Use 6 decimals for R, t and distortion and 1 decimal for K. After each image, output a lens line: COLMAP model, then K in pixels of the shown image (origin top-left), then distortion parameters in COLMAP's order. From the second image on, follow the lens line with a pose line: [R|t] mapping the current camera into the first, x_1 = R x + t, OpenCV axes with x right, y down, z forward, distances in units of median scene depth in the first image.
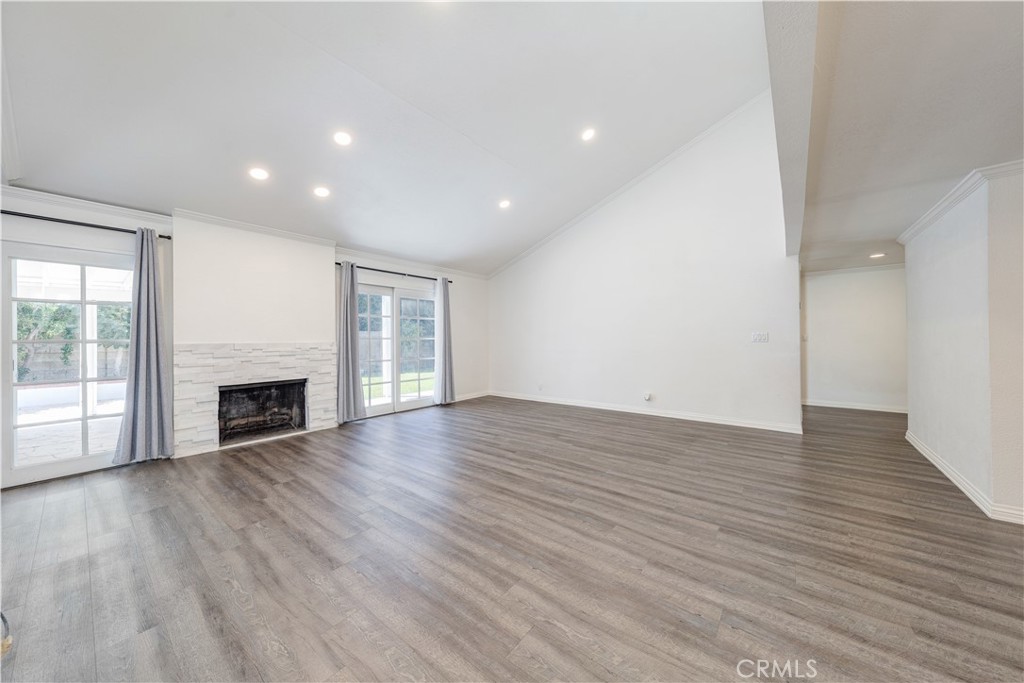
lens RADIAL K [[347.9, 0, 512.5], [0, 347.9, 338.9], [0, 0, 1]] dist [0.015765, 0.000034]
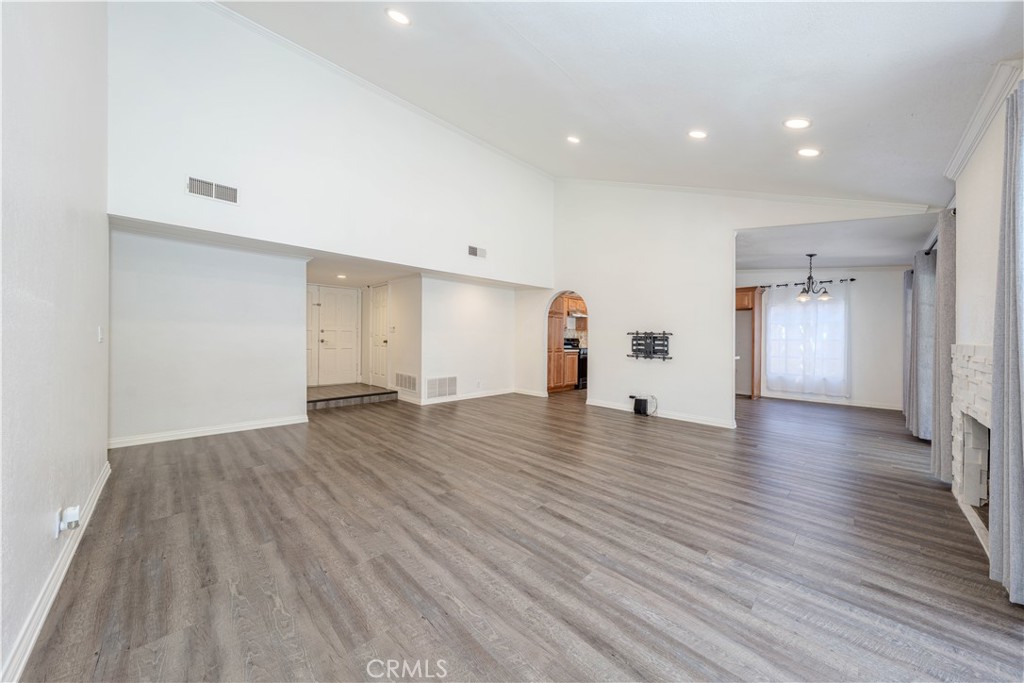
lens RADIAL K [[347.9, 0, 512.7], [0, 347.9, 338.9], [0, 0, 1]] dist [0.015765, 0.000034]
pose [[-0.993523, 0.000892, 0.113629, -0.077819], [0.001382, 0.999990, 0.004230, -0.000584], [-0.113624, 0.004360, -0.993514, 1.991304]]
